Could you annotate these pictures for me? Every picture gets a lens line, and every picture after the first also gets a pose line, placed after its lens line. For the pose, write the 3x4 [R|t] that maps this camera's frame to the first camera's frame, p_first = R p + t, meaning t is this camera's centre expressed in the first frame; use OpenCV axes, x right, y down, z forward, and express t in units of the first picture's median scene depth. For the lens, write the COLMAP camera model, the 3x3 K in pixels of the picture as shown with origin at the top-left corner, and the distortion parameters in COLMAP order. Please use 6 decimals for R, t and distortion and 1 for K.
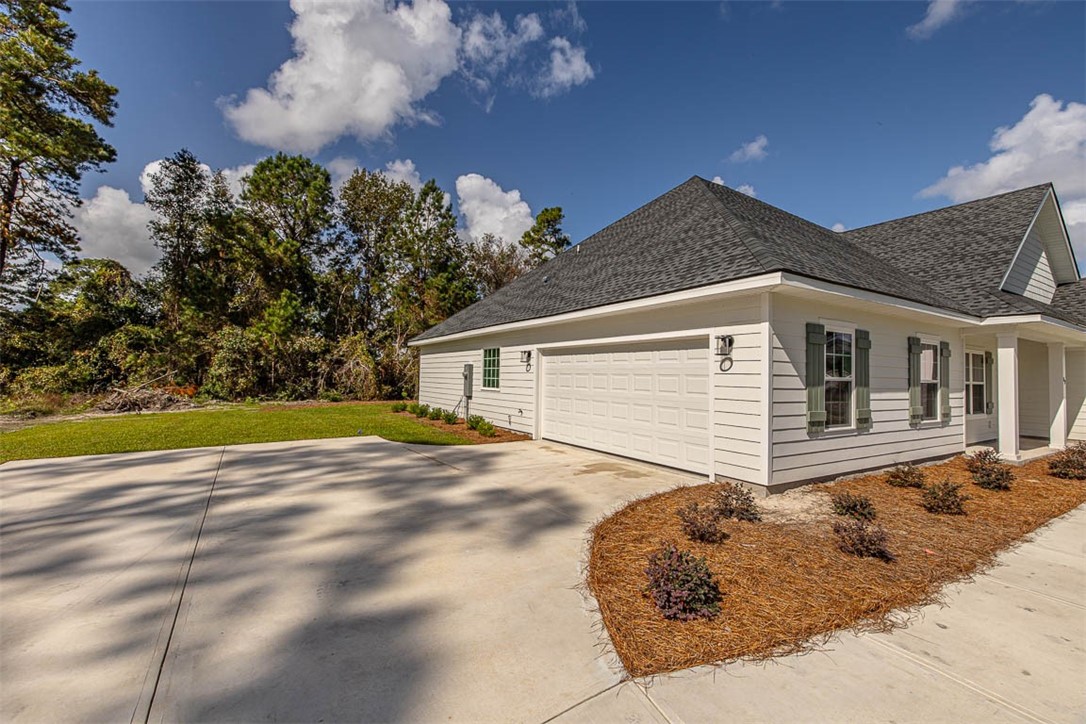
lens RADIAL K [[477.9, 0, 541.3], [0, 477.9, 367.4], [0, 0, 1]] dist [0.003596, -0.000489]
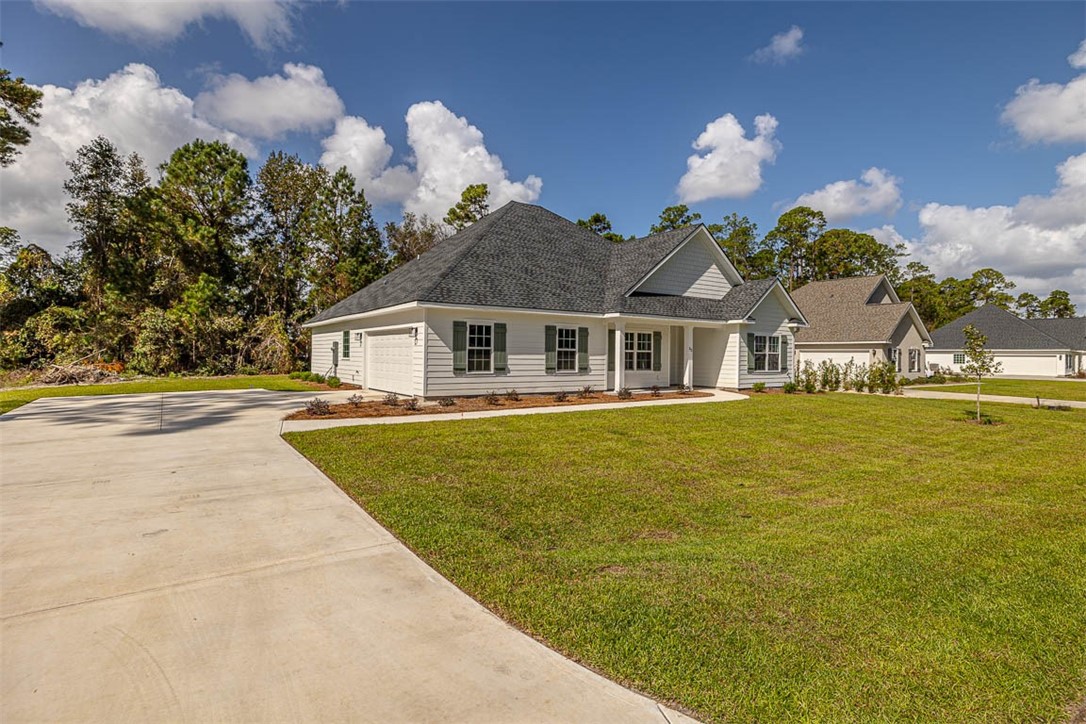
lens RADIAL K [[552.1, 0, 545.6], [0, 552.1, 357.0], [0, 0, 1]] dist [-0.003526, 0.001710]
pose [[0.998495, -0.008578, 0.054172, 0.164546], [0.007276, 0.999681, 0.024183, 0.001545], [-0.054362, -0.023752, 0.998239, -0.286254]]
